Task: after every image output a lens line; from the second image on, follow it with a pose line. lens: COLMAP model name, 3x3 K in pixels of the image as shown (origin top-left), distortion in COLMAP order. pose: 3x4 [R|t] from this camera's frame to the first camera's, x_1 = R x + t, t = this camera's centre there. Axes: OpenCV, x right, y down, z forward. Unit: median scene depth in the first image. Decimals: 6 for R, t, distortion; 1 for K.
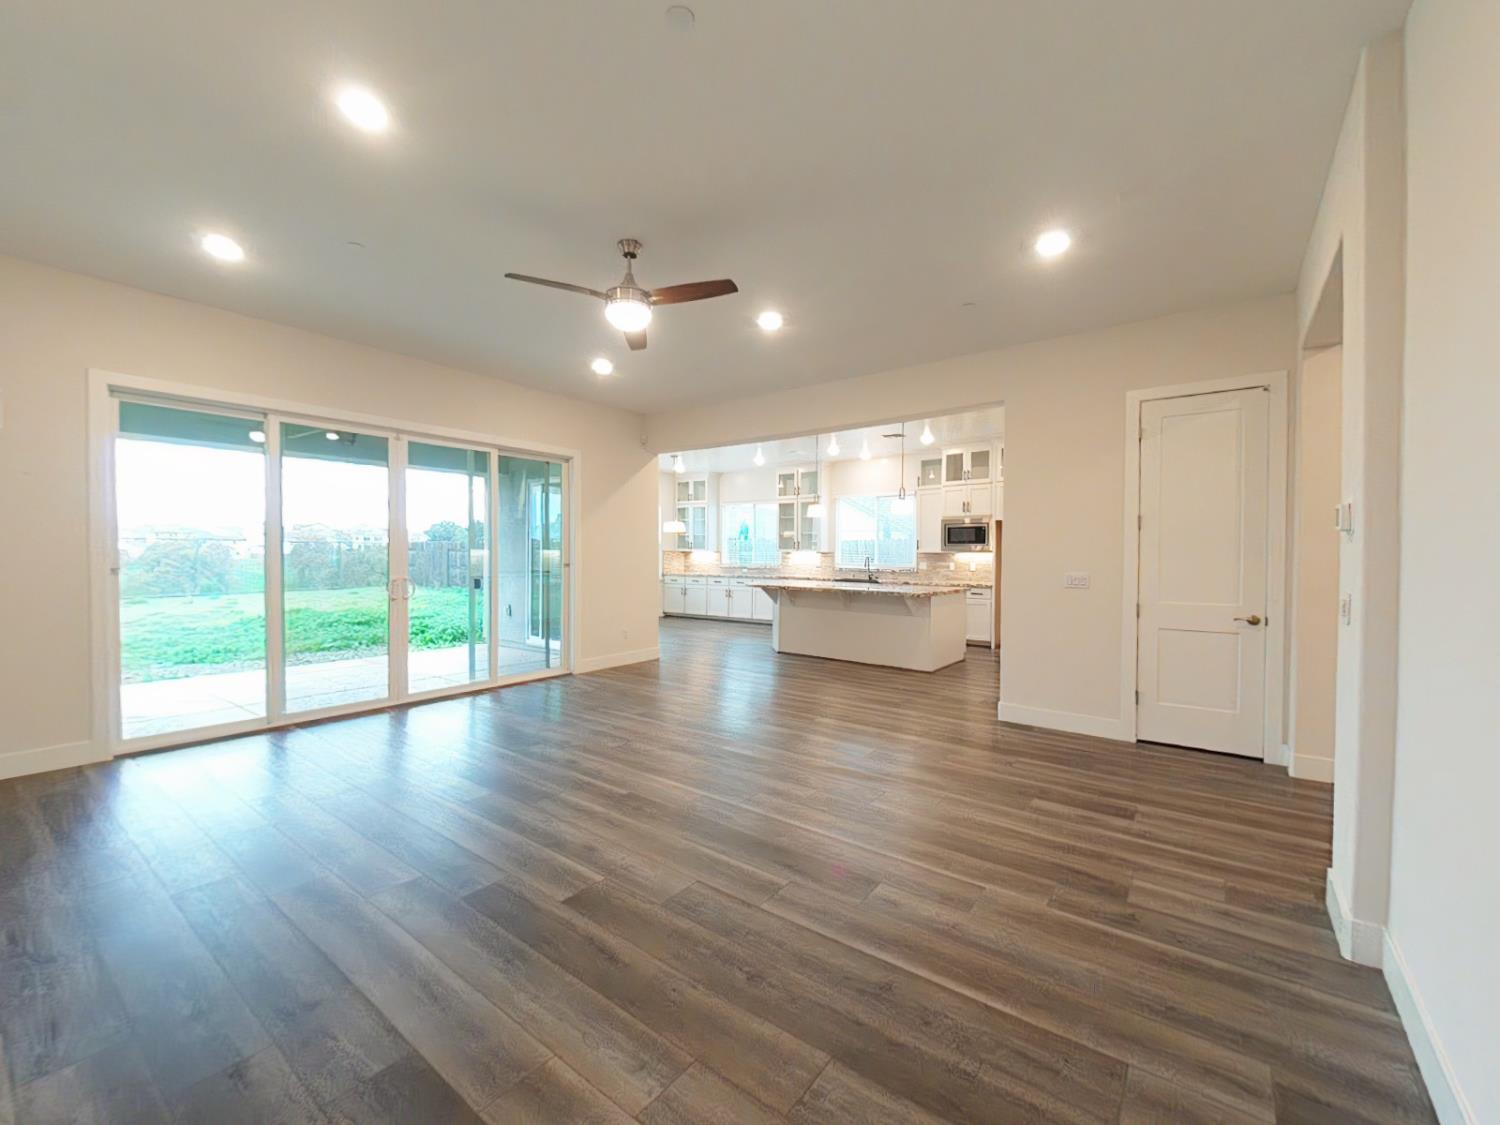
lens RADIAL K [[619.3, 0, 737.9], [0, 619.3, 561.0], [0, 0, 1]] dist [0.013426, -0.010263]
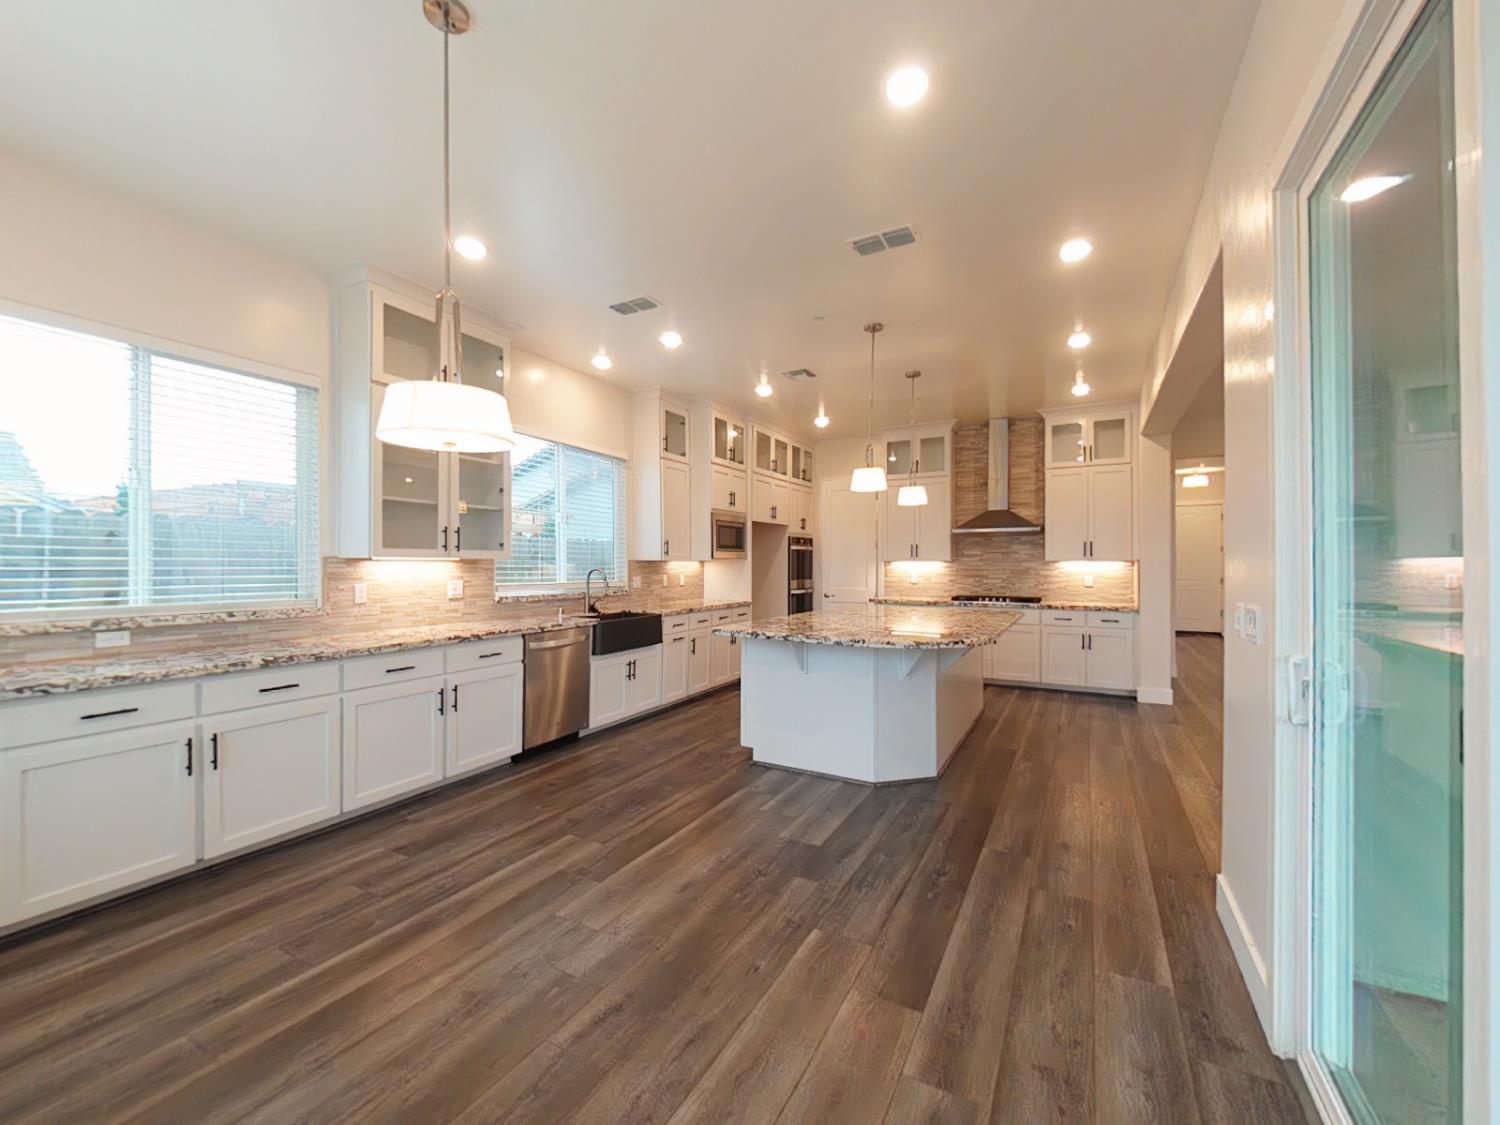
lens RADIAL K [[619.3, 0, 737.9], [0, 619.3, 561.0], [0, 0, 1]] dist [0.013426, -0.010263]
pose [[-0.150857, 0.005135, 0.988542, -0.447279], [0.021326, 0.999771, -0.001939, -0.013685], [-0.988326, 0.020789, -0.150932, 1.400310]]
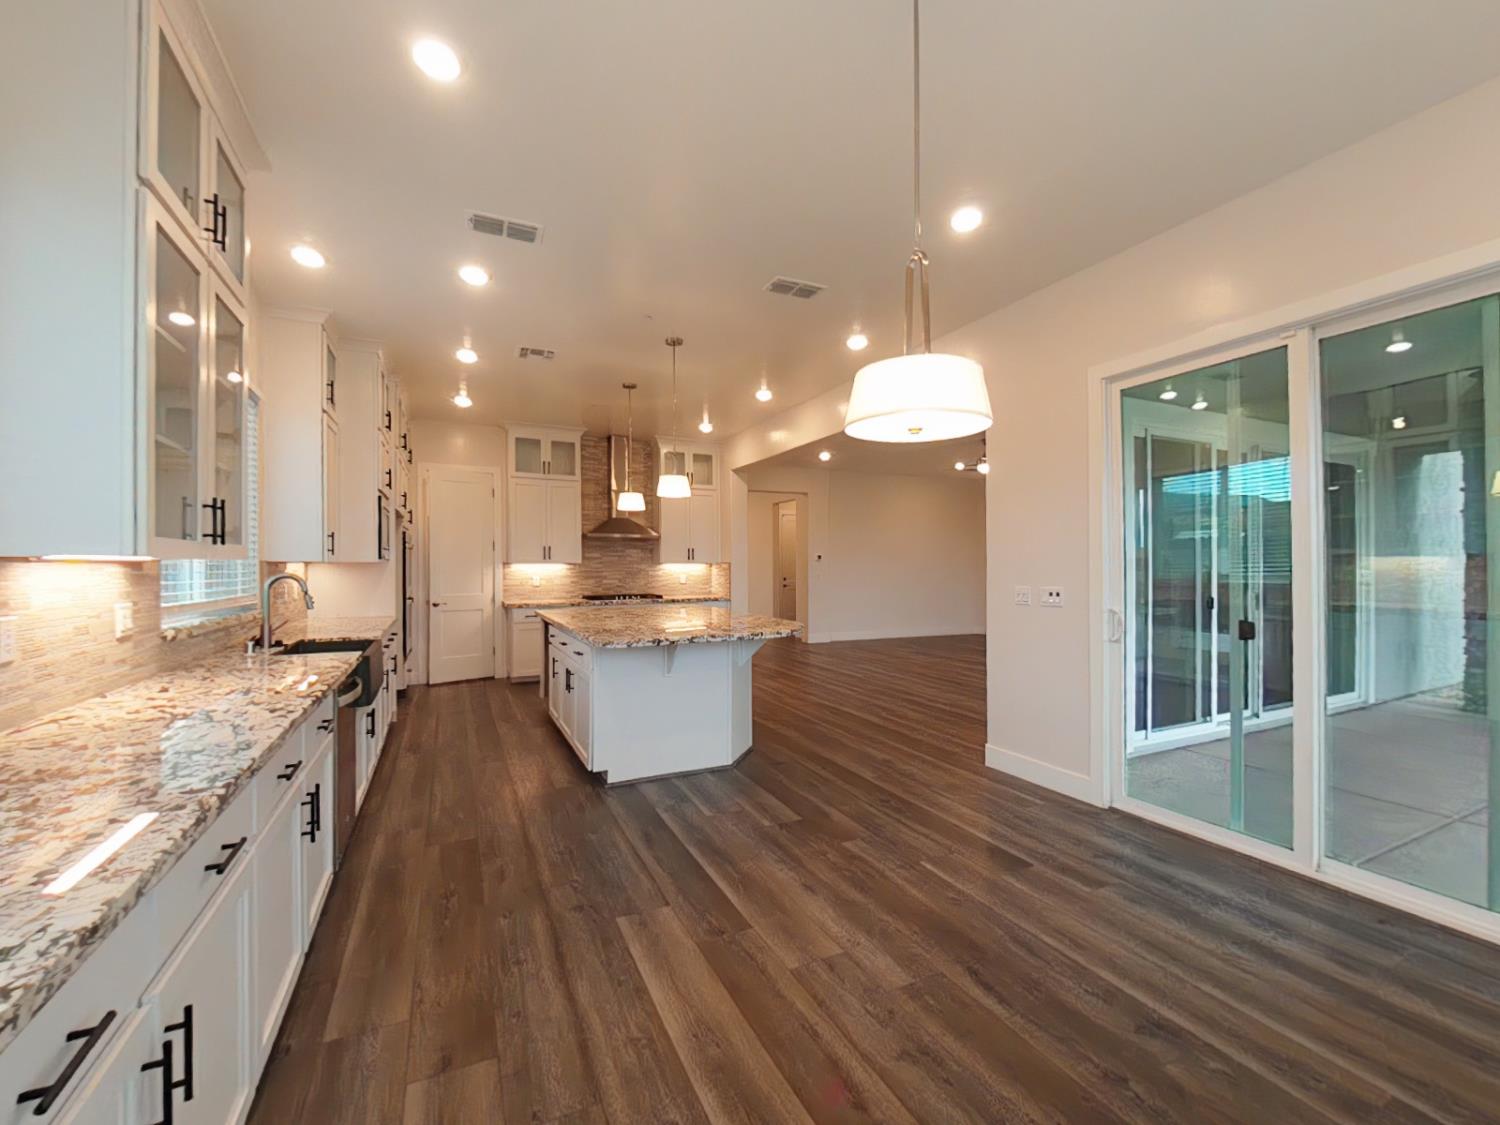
lens RADIAL K [[617.4, 0, 737.9], [0, 617.4, 559.2], [0, 0, 1]] dist [0.030109, -0.024311]
pose [[-0.889089, 0.007212, 0.457678, -0.205348], [0.013302, 0.999861, 0.010086, -0.022349], [-0.457541, 0.015056, -0.889061, 1.731483]]
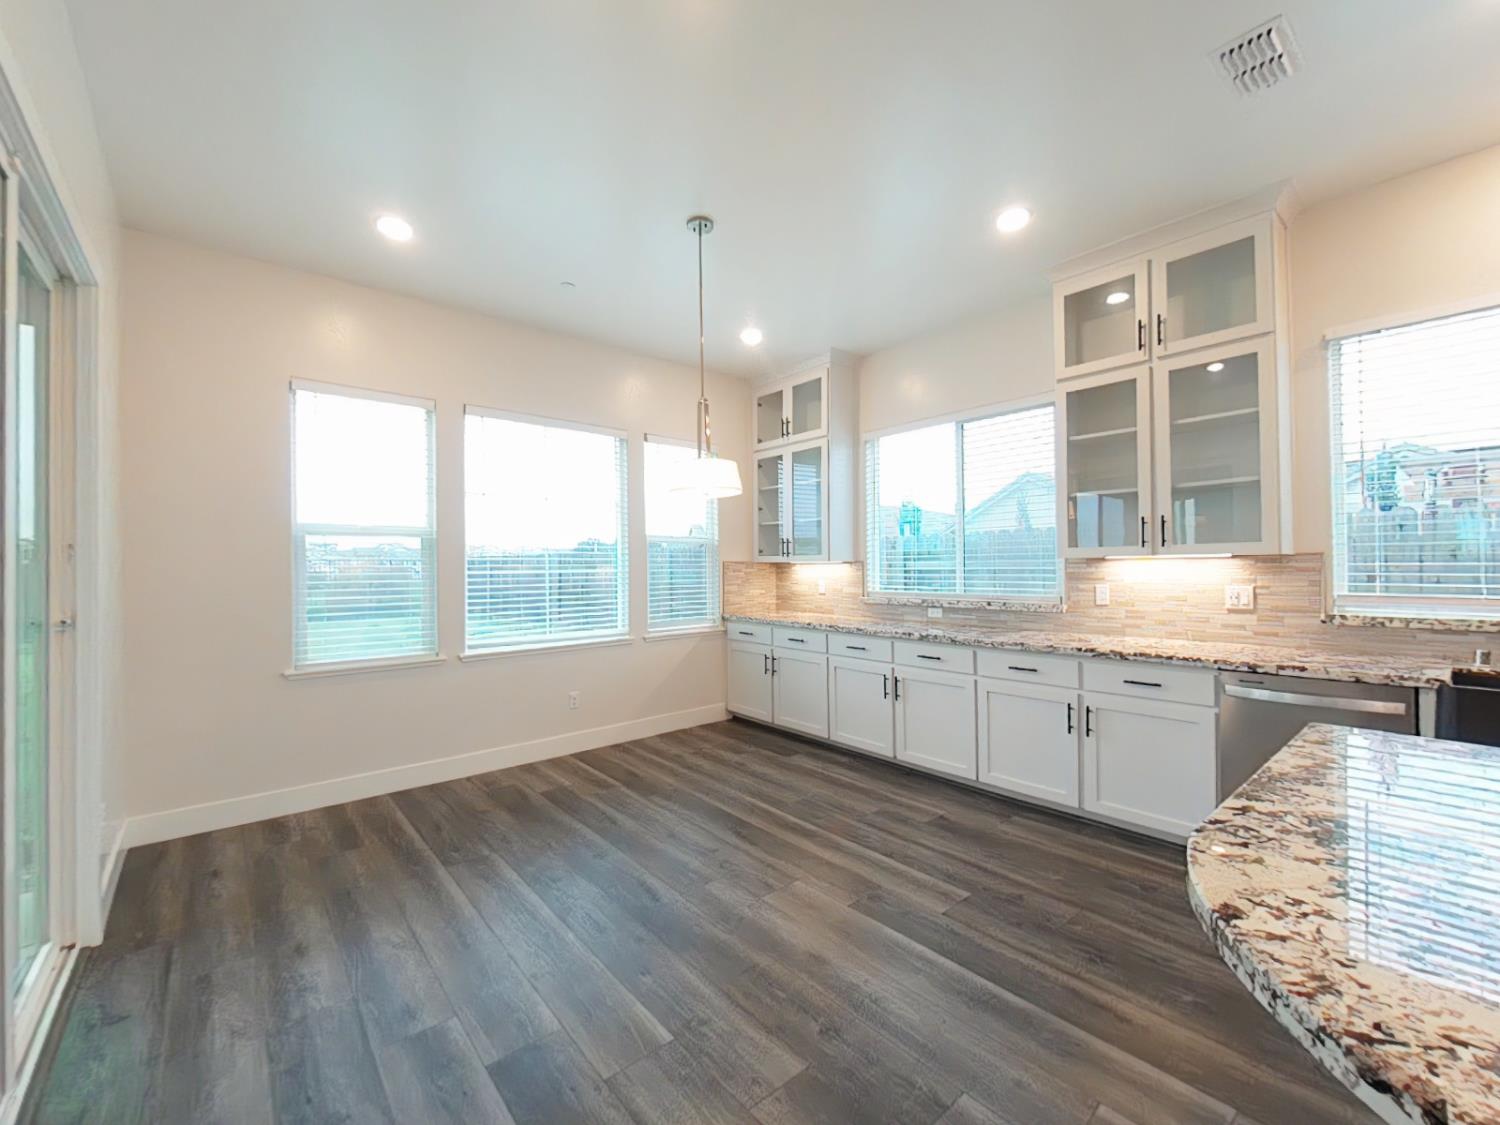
lens RADIAL K [[619.3, 0, 737.9], [0, 619.3, 561.0], [0, 0, 1]] dist [0.013426, -0.010263]
pose [[0.976613, -0.012322, -0.214649, -0.037918], [0.005663, 0.999484, -0.031612, -0.006645], [0.214928, 0.029657, 0.976180, 1.059734]]
